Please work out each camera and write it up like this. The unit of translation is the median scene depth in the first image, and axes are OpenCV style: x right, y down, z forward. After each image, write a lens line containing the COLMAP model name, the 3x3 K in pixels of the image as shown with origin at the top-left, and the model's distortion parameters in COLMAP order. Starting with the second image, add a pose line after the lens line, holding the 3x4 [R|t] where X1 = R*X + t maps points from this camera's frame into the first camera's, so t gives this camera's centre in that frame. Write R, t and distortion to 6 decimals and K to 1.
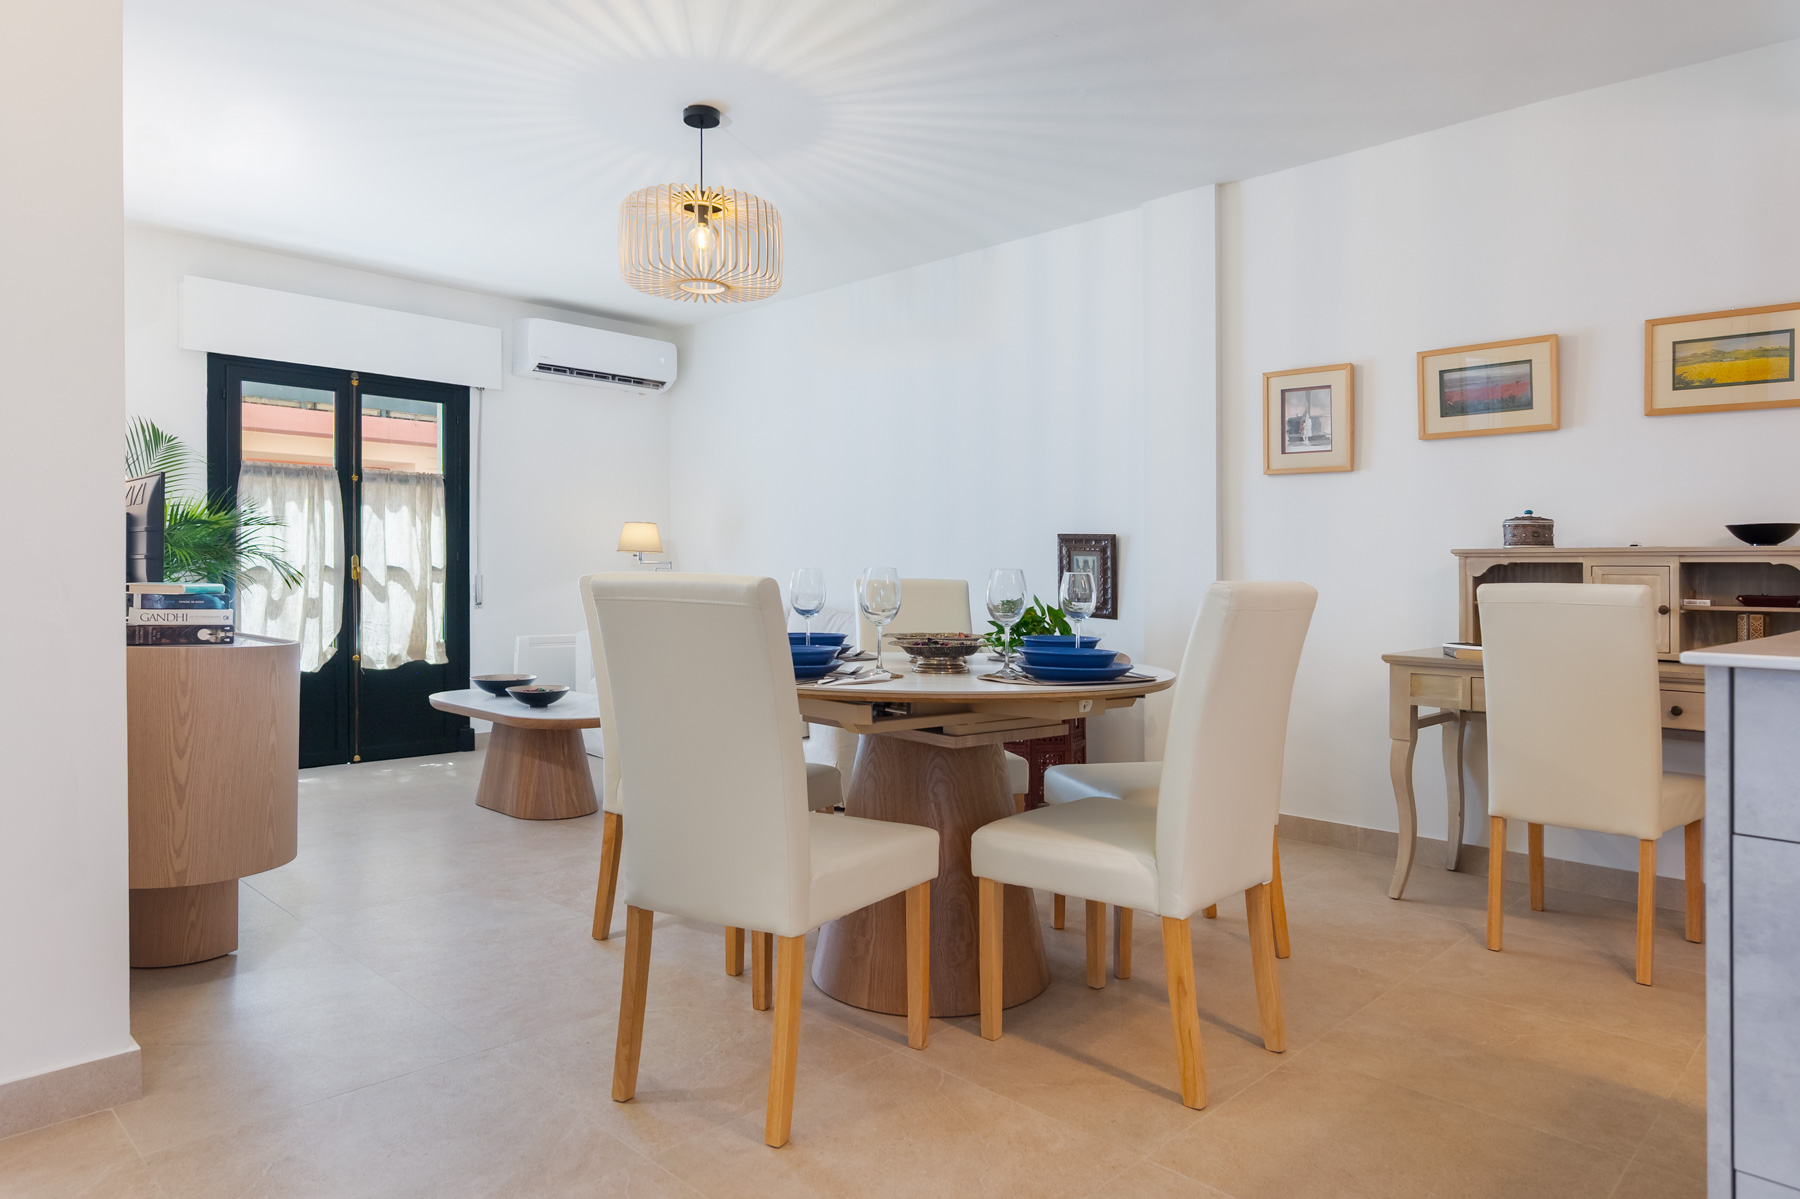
lens RADIAL K [[1089.7, 0, 900.0], [0, 1089.7, 599.5], [0, 0, 1]] dist [0.004975, 0.000185]
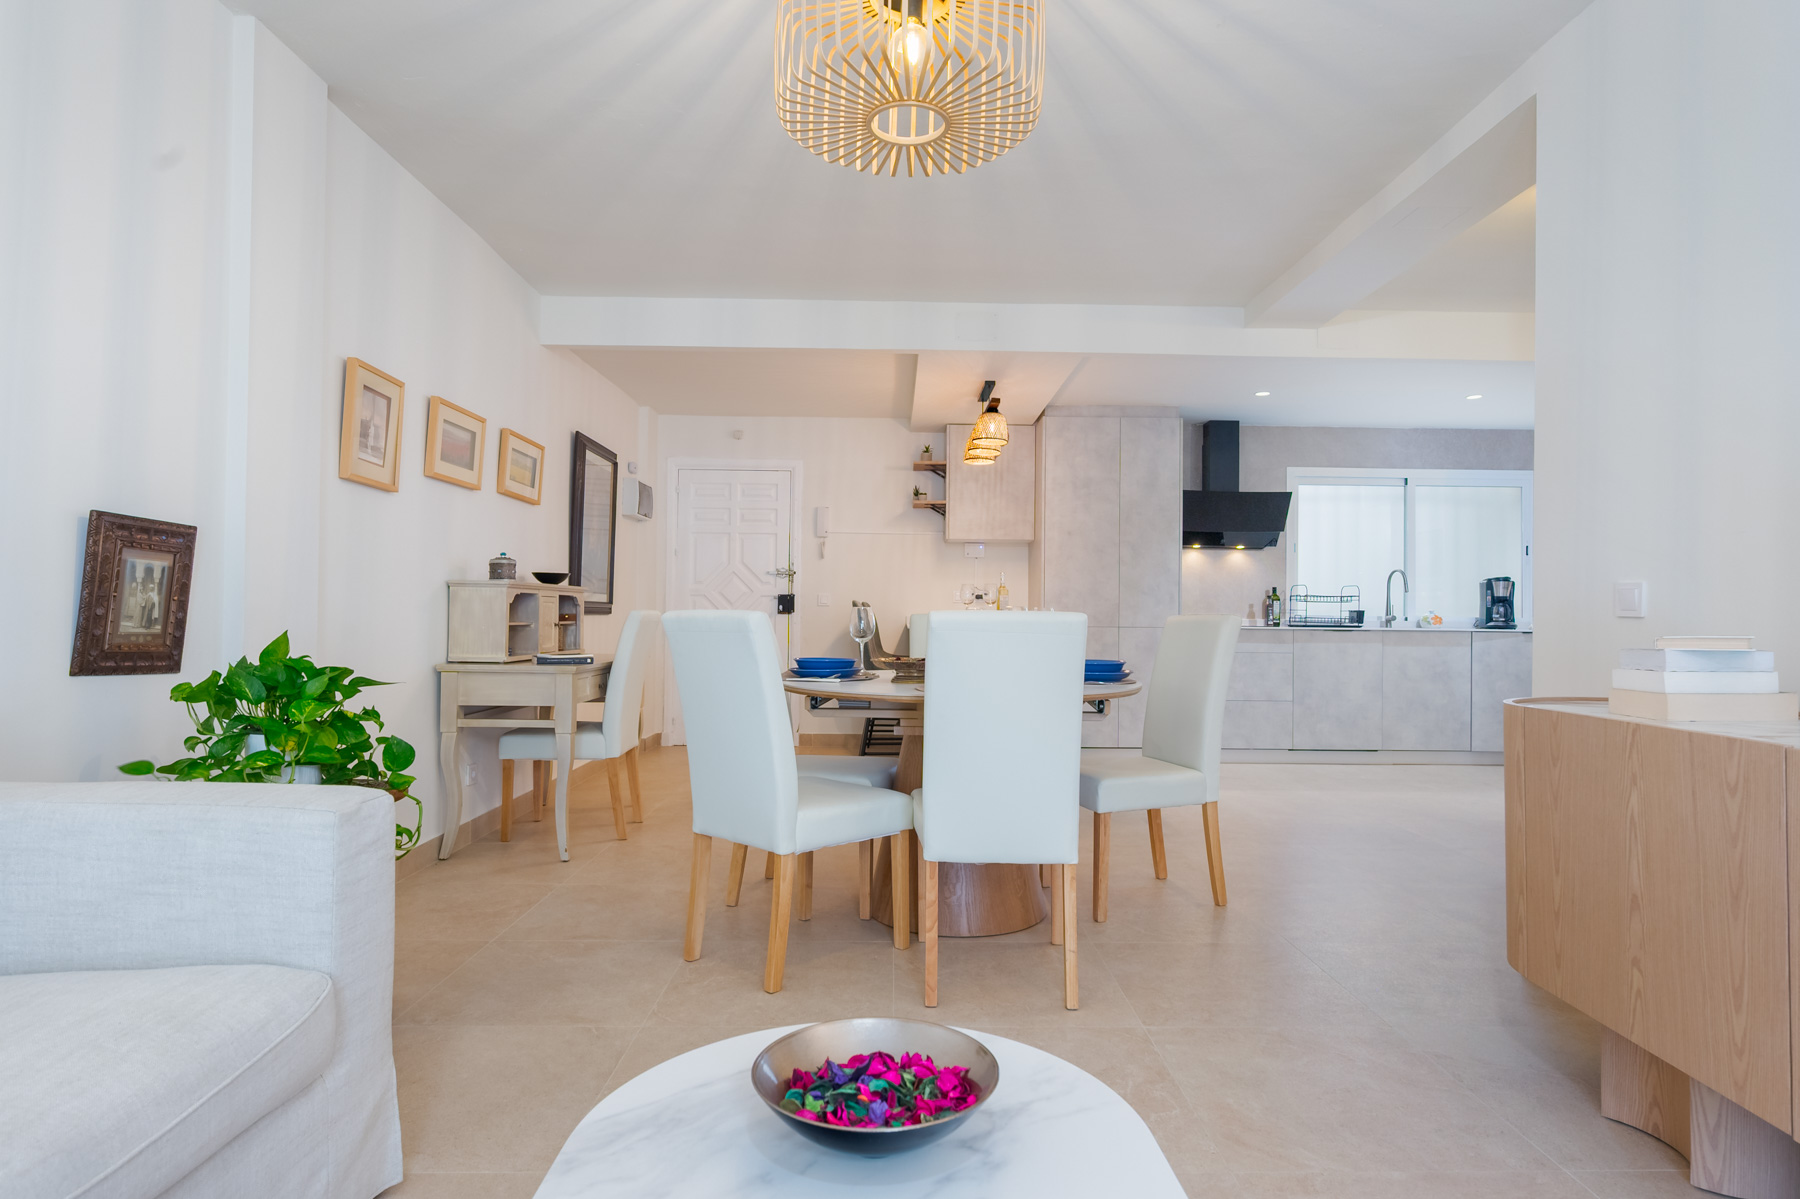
lens RADIAL K [[1046.7, 0, 900.0], [0, 1046.7, 599.5], [0, 0, 1]] dist [0.000388, 0.000037]
pose [[-0.723935, 0.001594, 0.689866, -0.367495], [0.008628, 0.999940, 0.006744, -0.016450], [-0.689814, 0.010835, -0.723905, 0.907055]]
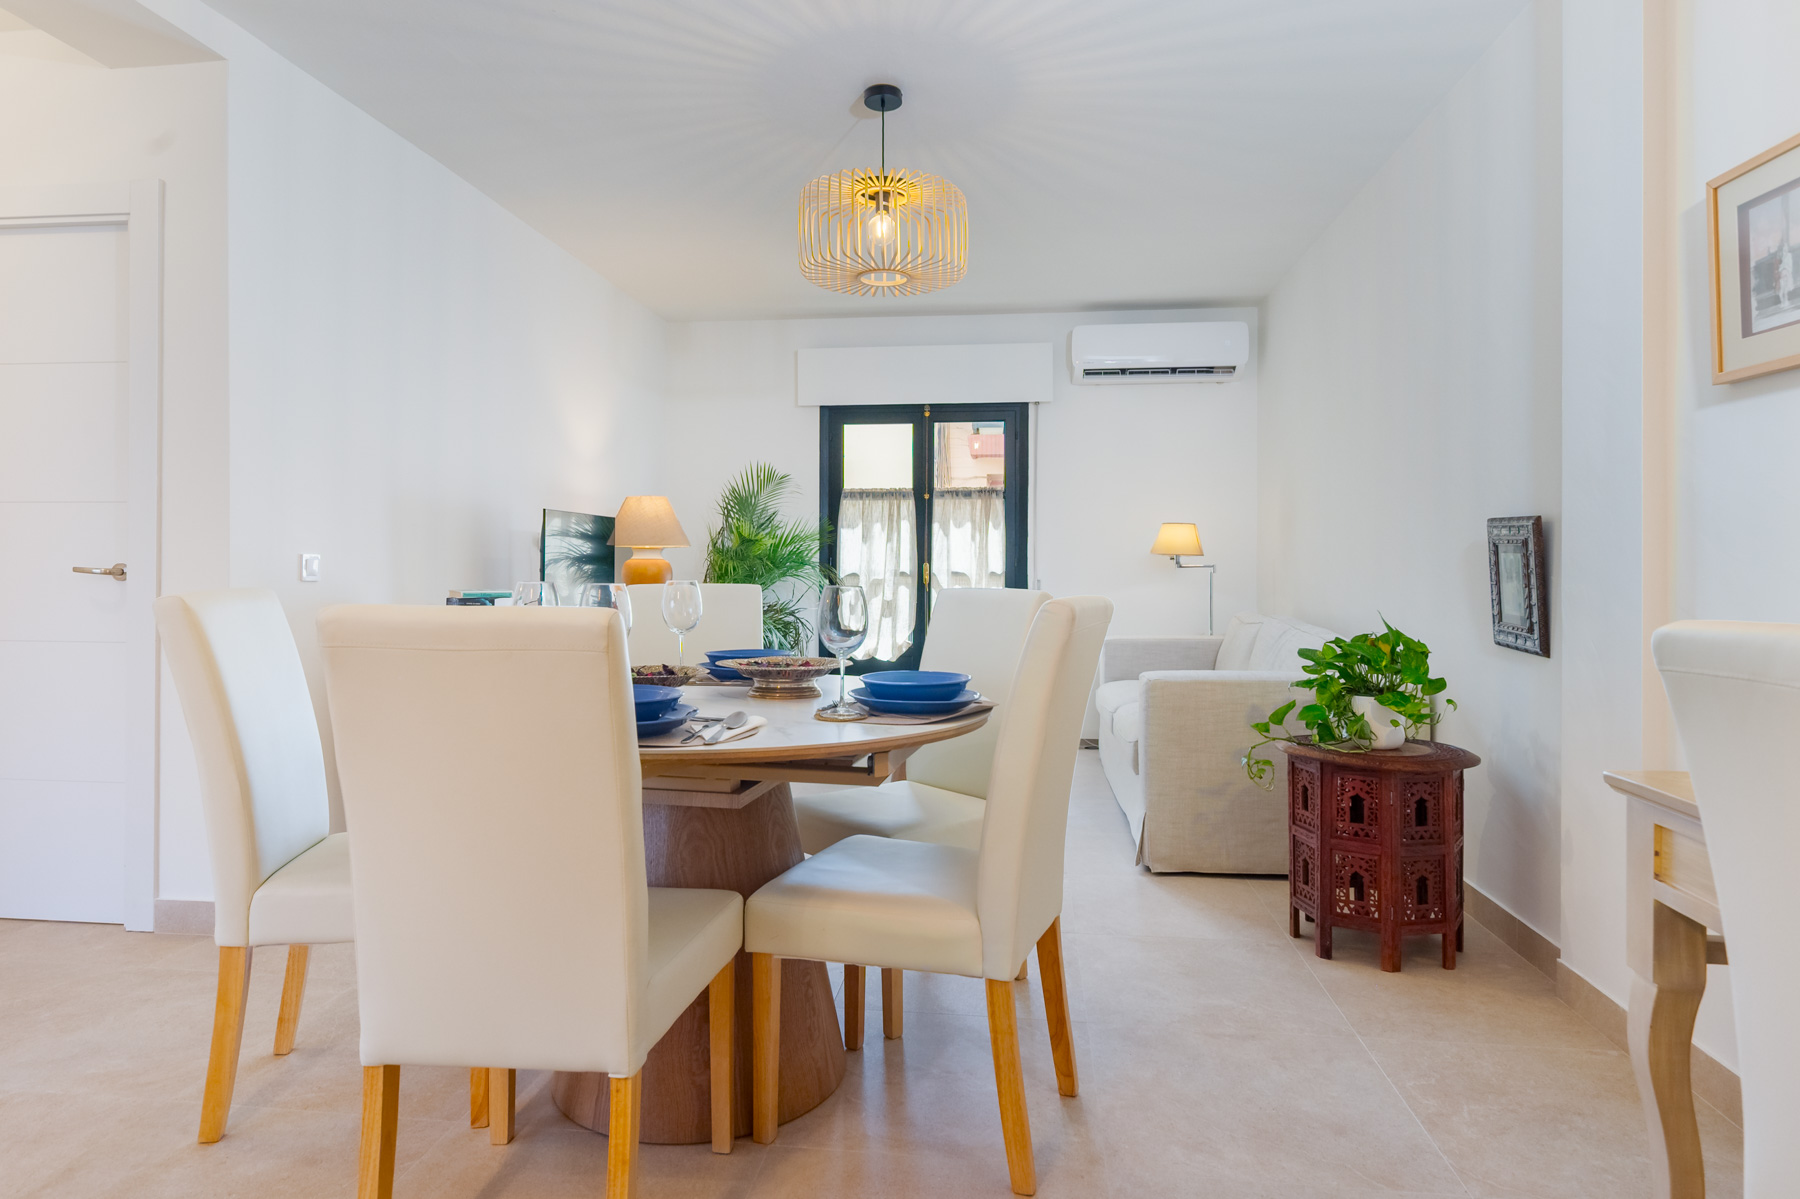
lens RADIAL K [[1022.8, 0, 900.2], [0, 1022.8, 562.2], [0, 0, 1]] dist [-0.001197, -0.000608]
pose [[0.637782, -0.014597, -0.770079, 0.319502], [-0.008699, 0.999620, -0.026152, -0.013082], [0.770168, 0.023378, 0.637413, 0.296045]]
